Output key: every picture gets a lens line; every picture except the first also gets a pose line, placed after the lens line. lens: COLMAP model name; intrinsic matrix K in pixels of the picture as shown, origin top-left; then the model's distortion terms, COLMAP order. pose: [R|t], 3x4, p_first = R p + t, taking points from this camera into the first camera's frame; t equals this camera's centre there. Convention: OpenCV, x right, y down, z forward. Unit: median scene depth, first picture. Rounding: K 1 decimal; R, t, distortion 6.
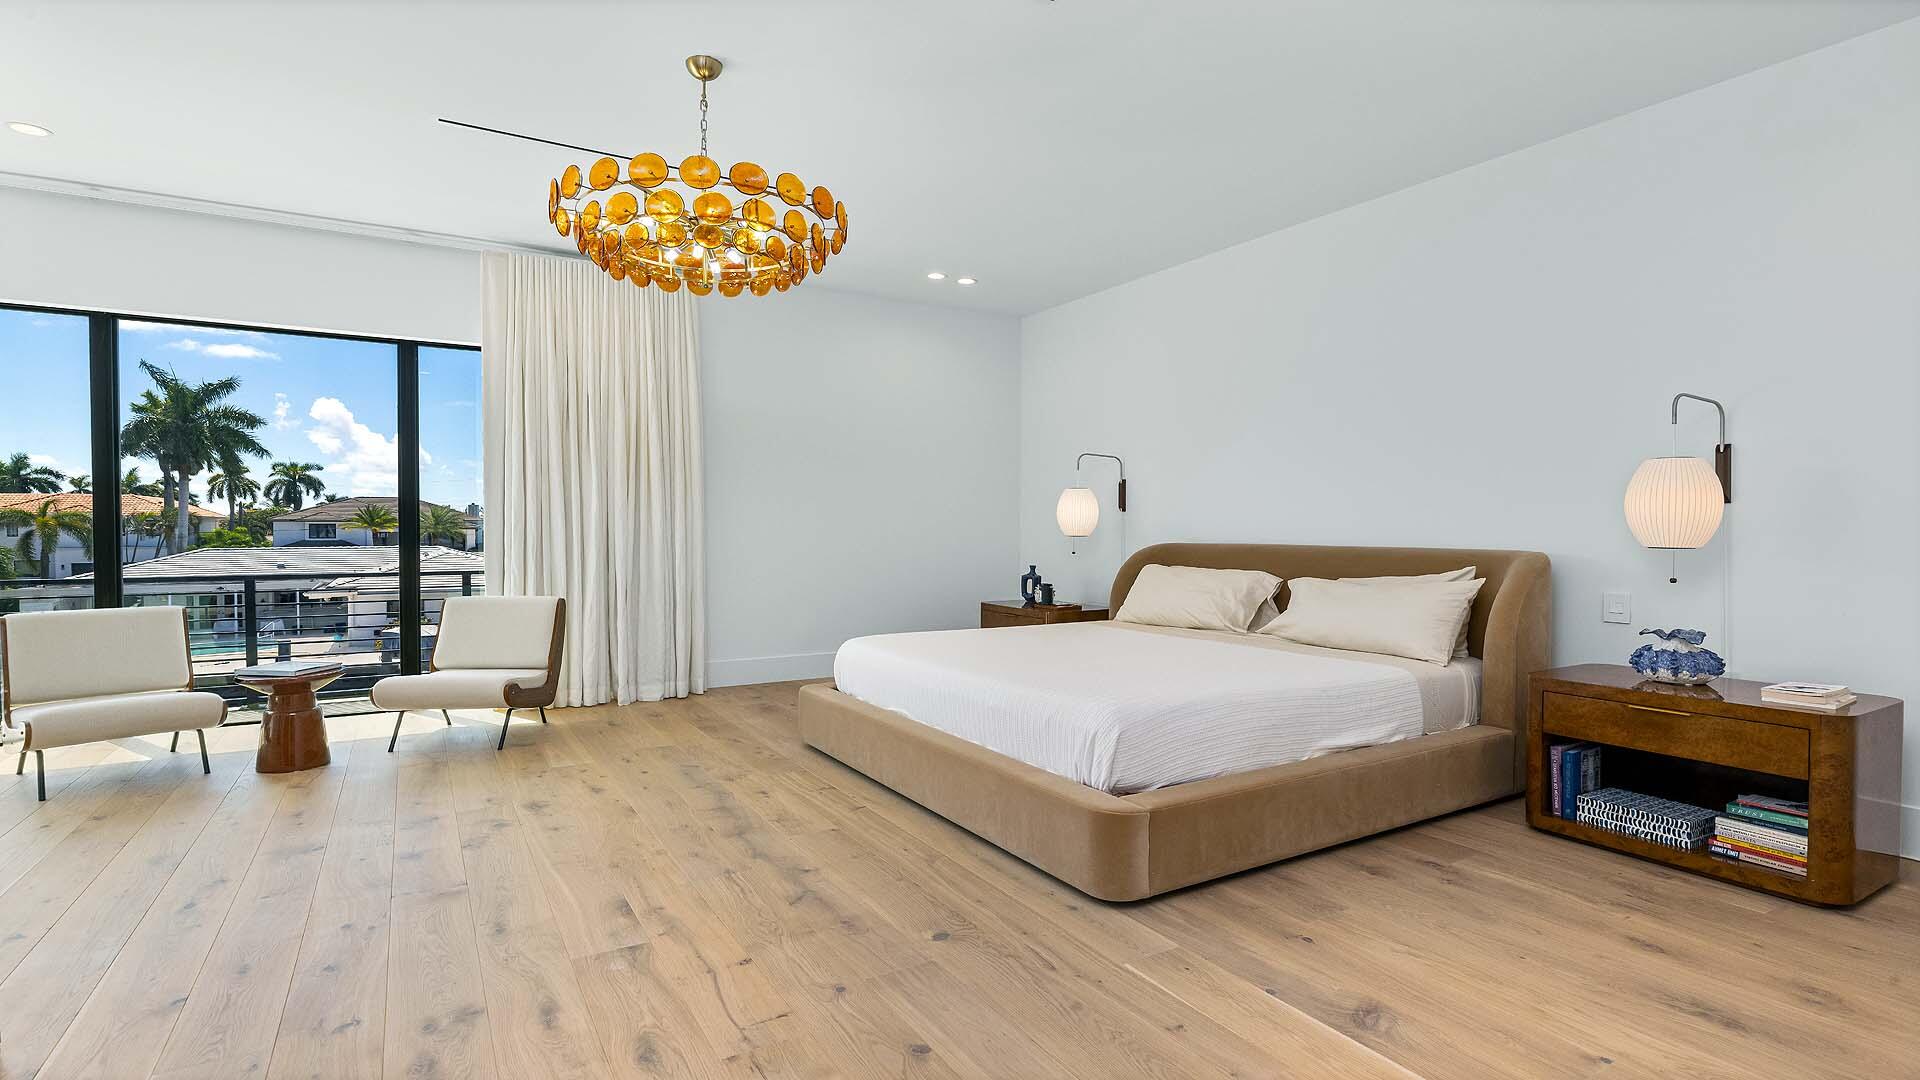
lens RADIAL K [[907.4, 0, 954.1], [0, 907.4, 542.7], [0, 0, 1]] dist [-0.010351, -0.000232]
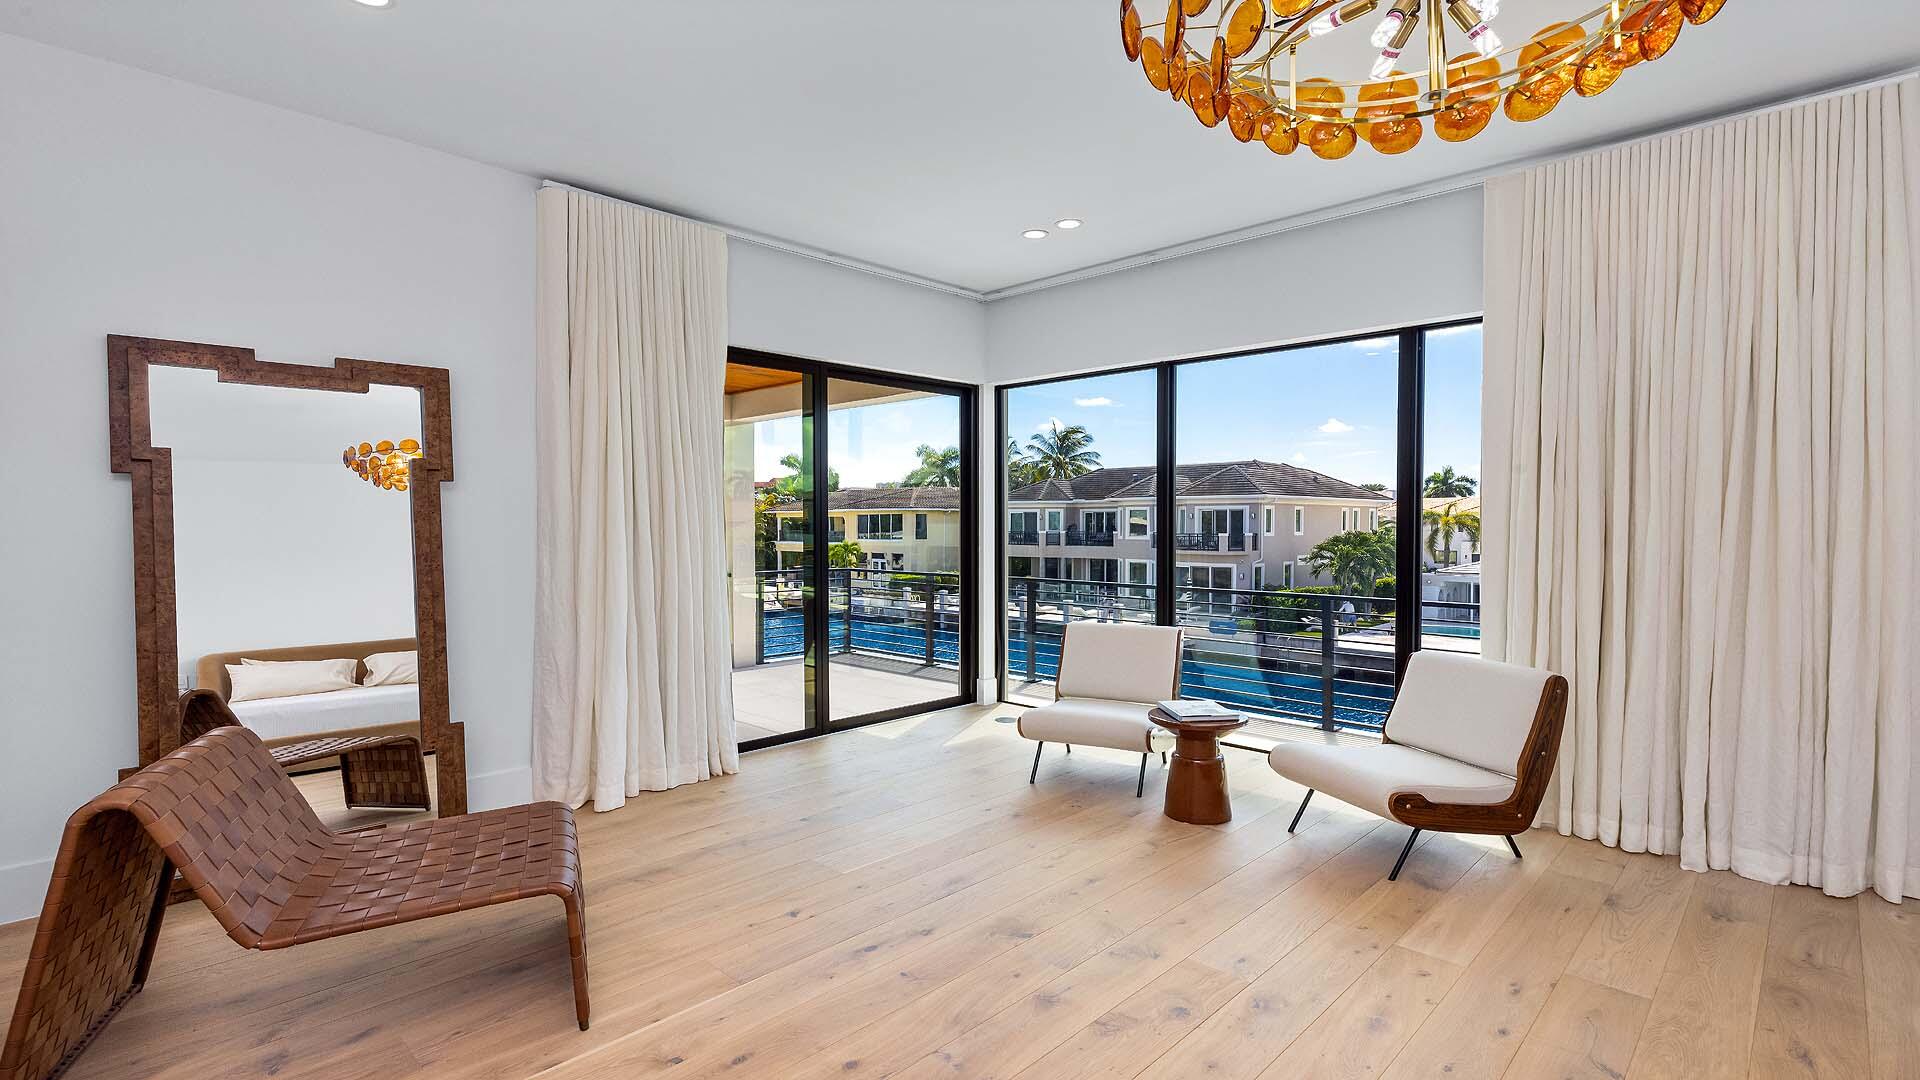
lens RADIAL K [[881.4, 0, 963.9], [0, 881.4, 547.0], [0, 0, 1]] dist [0.006839, -0.001786]
pose [[0.256016, 0.024271, -0.966368, 0.073586], [-0.015017, 0.999664, 0.021129, -0.040518], [0.966556, 0.009102, 0.256294, 0.455905]]
